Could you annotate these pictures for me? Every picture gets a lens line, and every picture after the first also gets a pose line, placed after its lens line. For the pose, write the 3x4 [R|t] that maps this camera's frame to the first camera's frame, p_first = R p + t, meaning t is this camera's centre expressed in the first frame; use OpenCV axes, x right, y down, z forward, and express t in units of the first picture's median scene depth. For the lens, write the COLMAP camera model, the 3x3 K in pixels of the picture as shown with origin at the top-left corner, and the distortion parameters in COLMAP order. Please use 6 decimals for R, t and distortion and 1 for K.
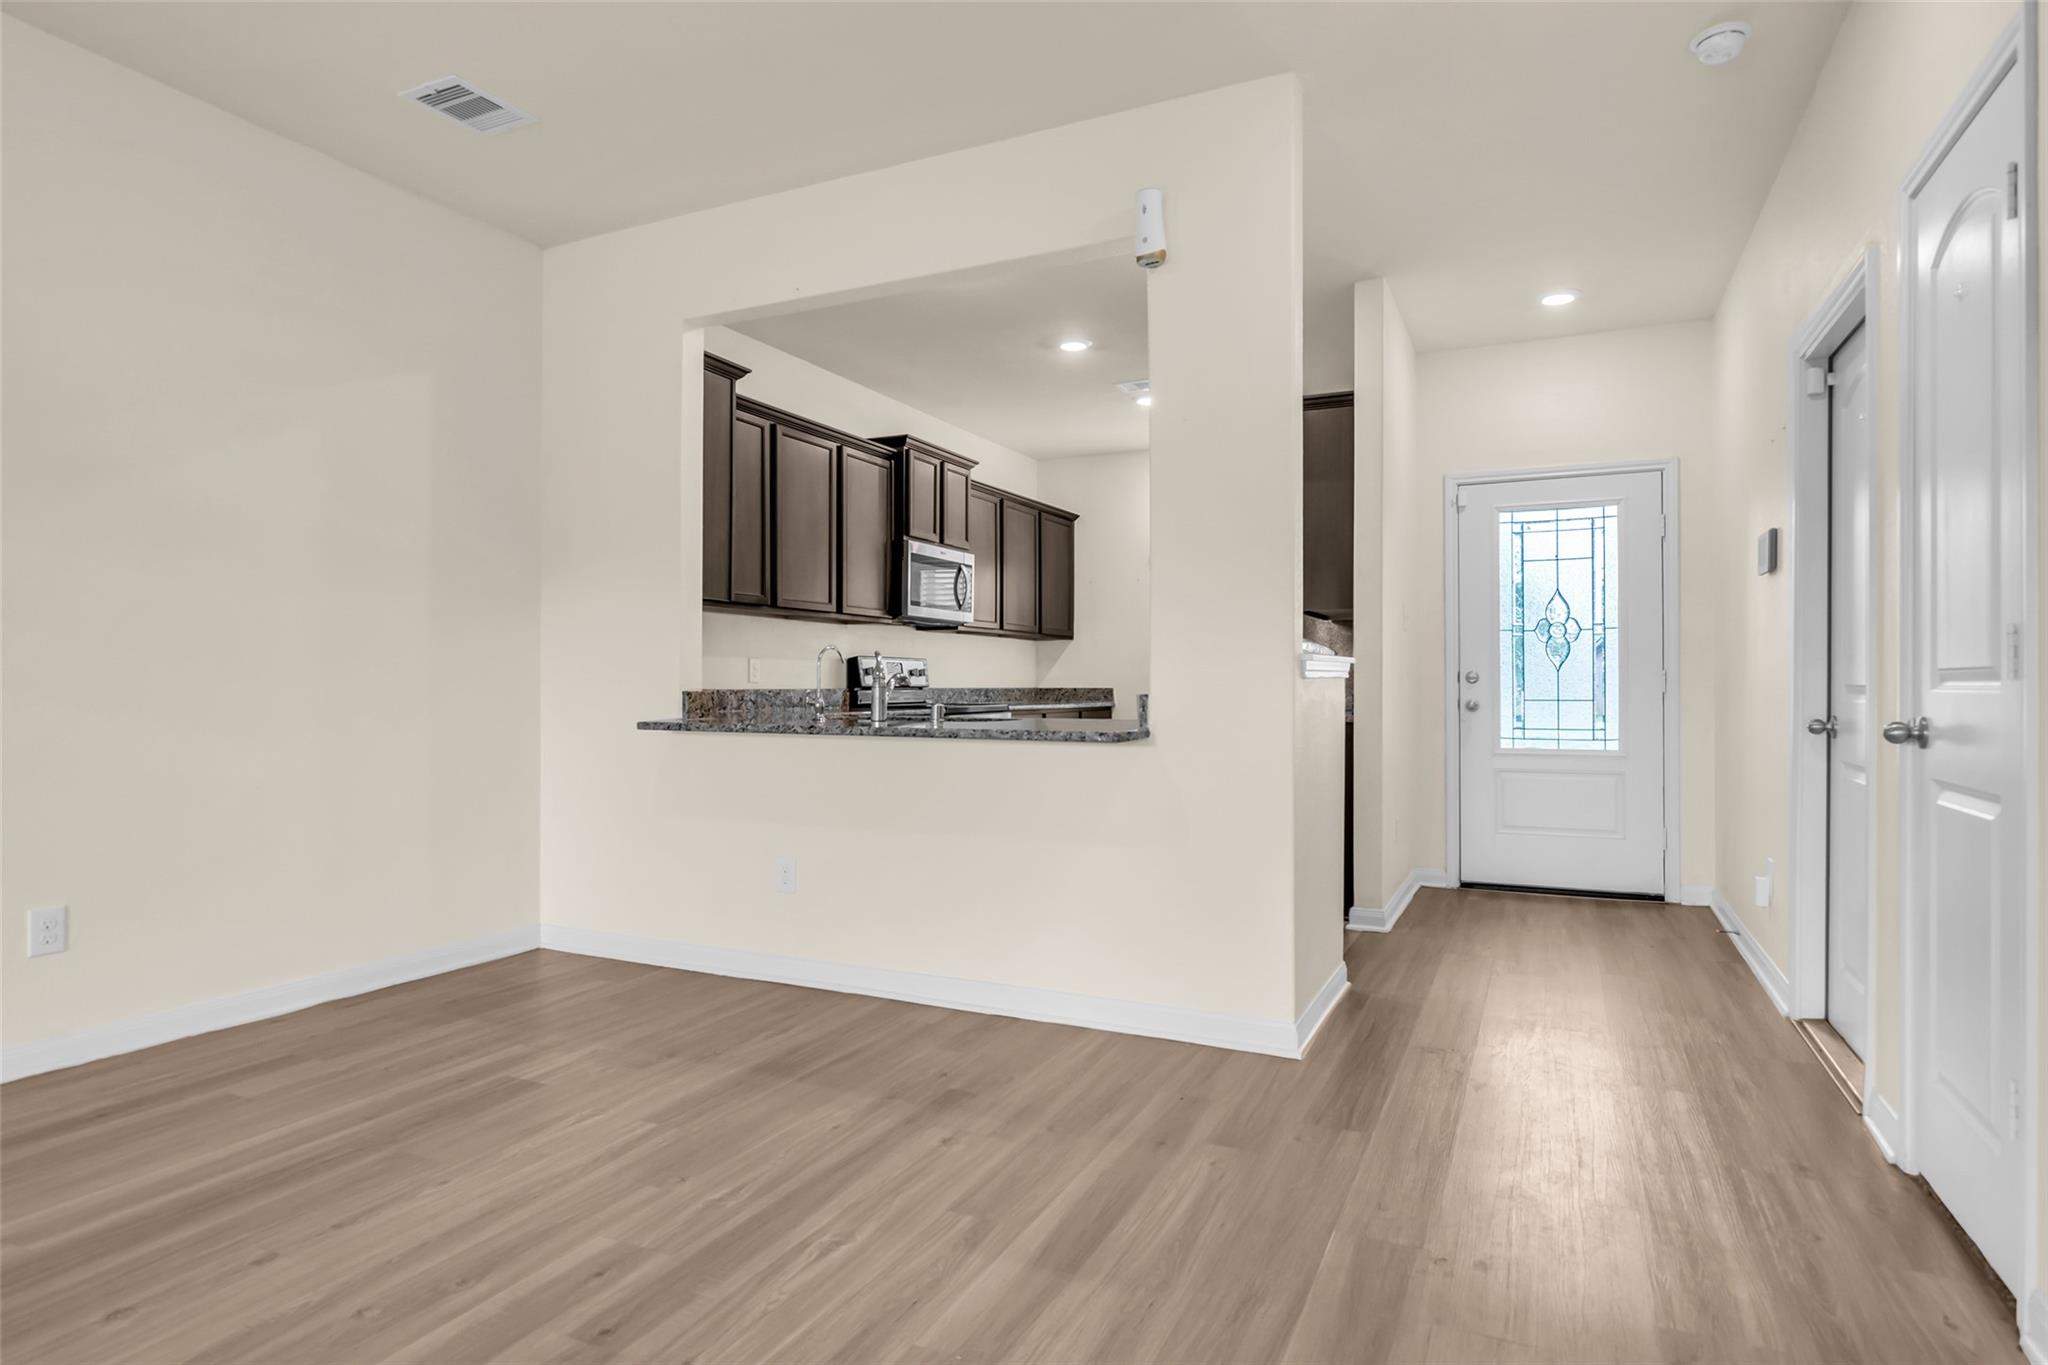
lens RADIAL K [[1125.0, 0, 1028.1], [0, 1125.0, 677.9], [0, 0, 1]] dist [-0.014154, 0.004780]
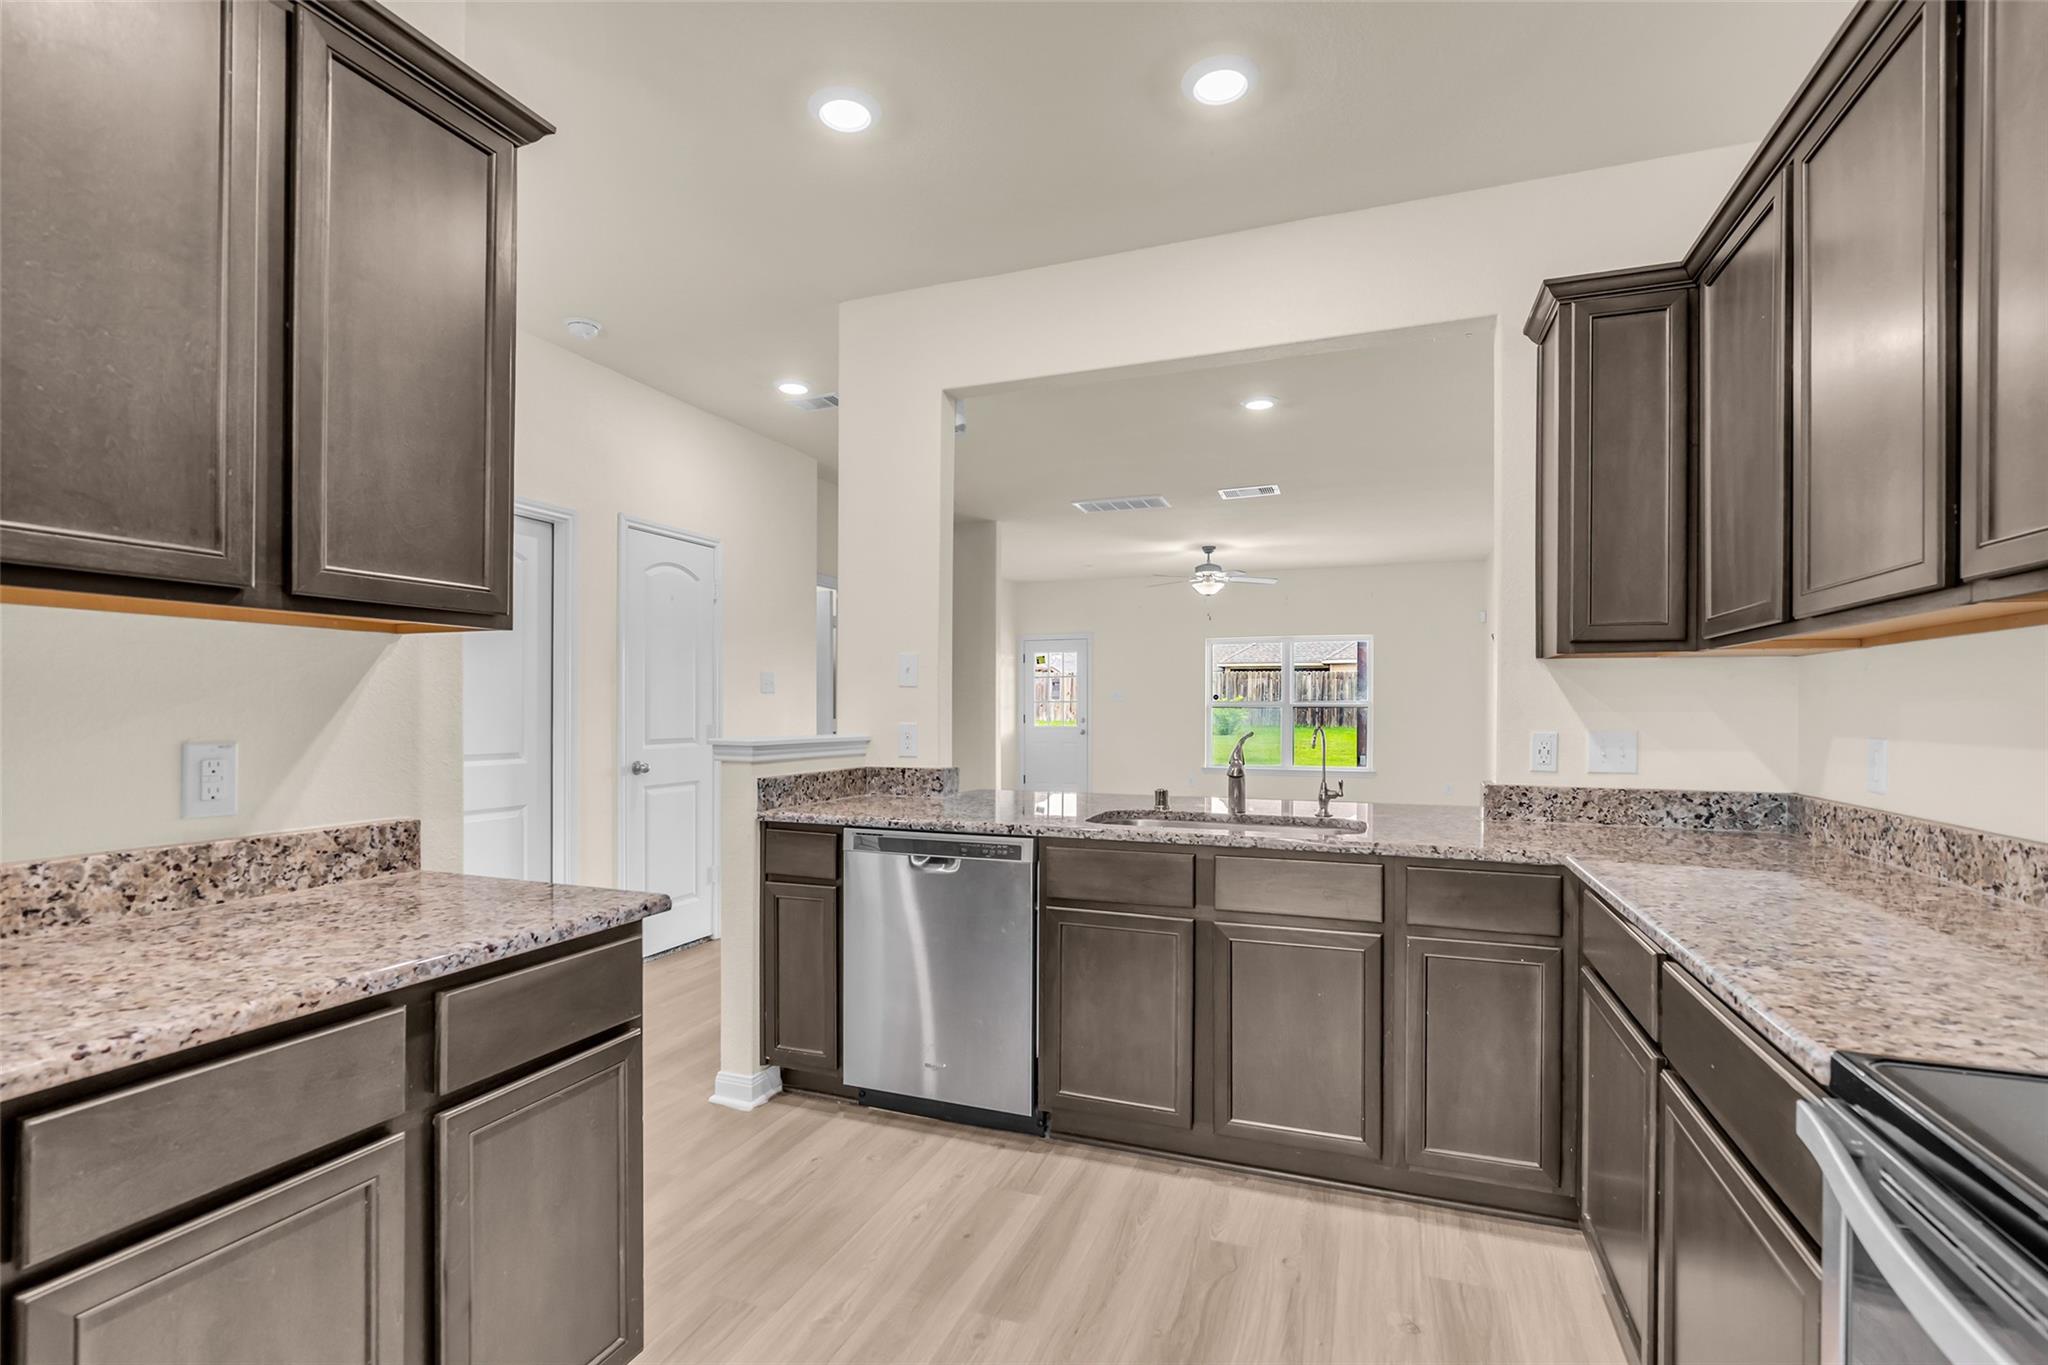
lens RADIAL K [[948.7, 0, 1015.1], [0, 948.7, 709.6], [0, 0, 1]] dist [-0.017992, 0.005076]
pose [[-0.997657, -0.005013, -0.068232, 0.060994], [-0.004796, 0.999983, -0.003345, -0.024403], [0.068248, -0.003010, -0.997664, 1.109650]]
